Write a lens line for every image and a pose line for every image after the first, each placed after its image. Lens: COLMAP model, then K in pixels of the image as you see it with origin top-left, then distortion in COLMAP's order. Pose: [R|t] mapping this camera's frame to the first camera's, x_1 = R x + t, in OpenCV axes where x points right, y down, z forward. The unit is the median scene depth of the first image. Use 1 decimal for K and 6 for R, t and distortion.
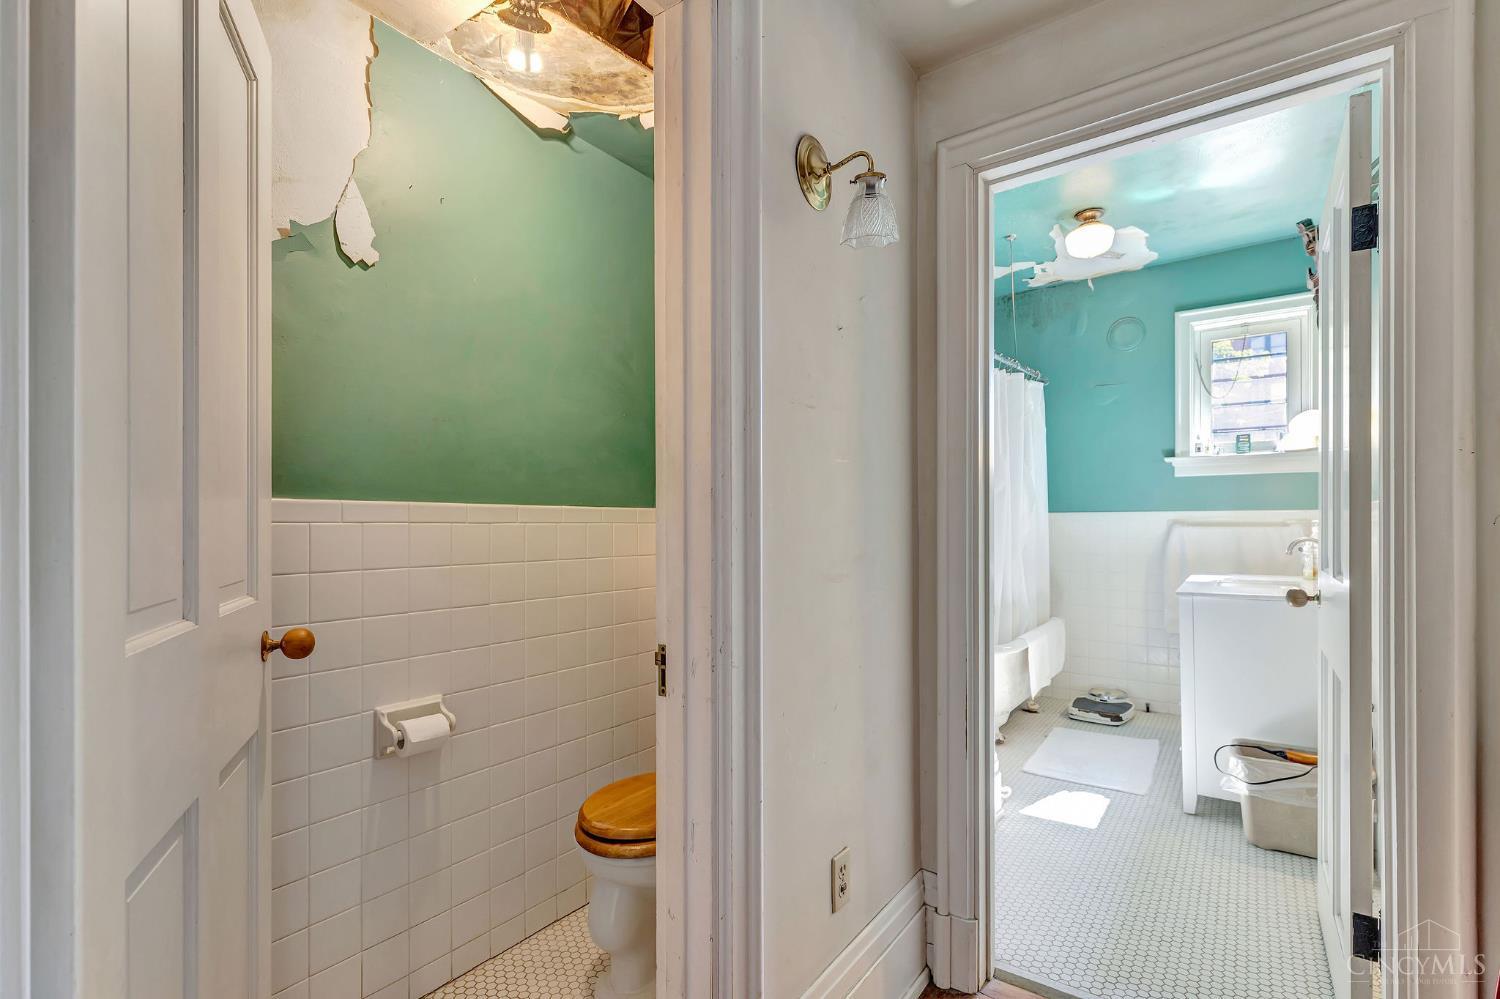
lens RADIAL K [[682.9, 0, 752.8], [0, 682.9, 504.0], [0, 0, 1]] dist [0.003283, 0.000143]
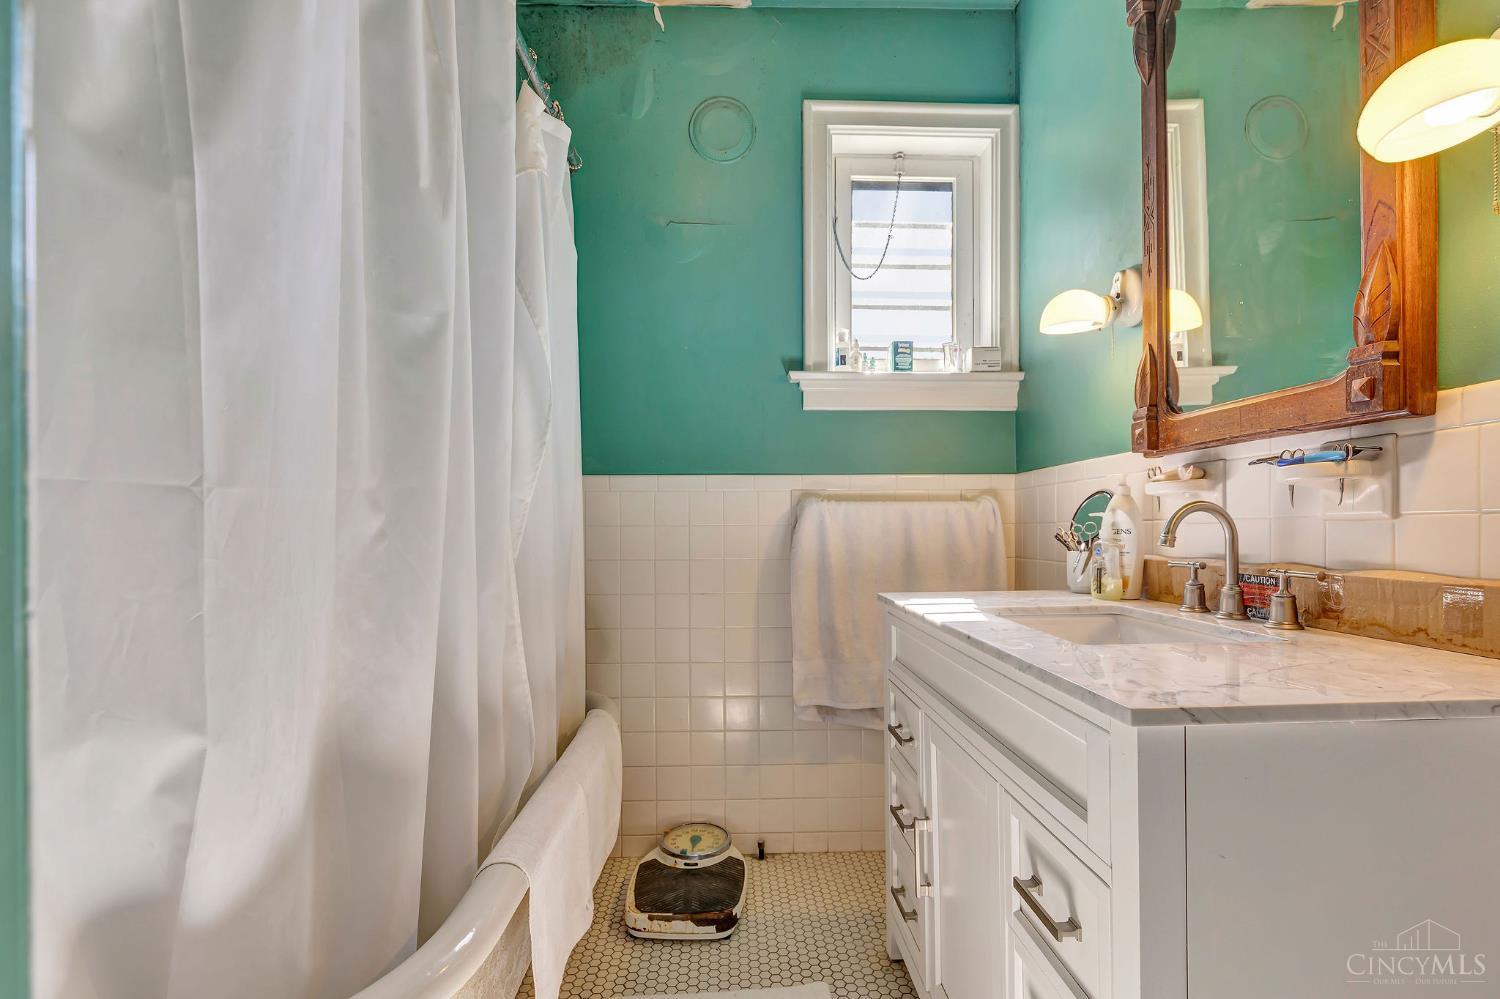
lens RADIAL K [[682.9, 0, 753.7], [0, 682.9, 501.6], [0, 0, 1]] dist [0.003283, 0.000143]
pose [[0.780616, -0.005298, 0.624989, 0.251688], [0.004027, 0.999986, 0.003446, 0.030251], [-0.624998, -0.000173, 0.780626, 0.606938]]
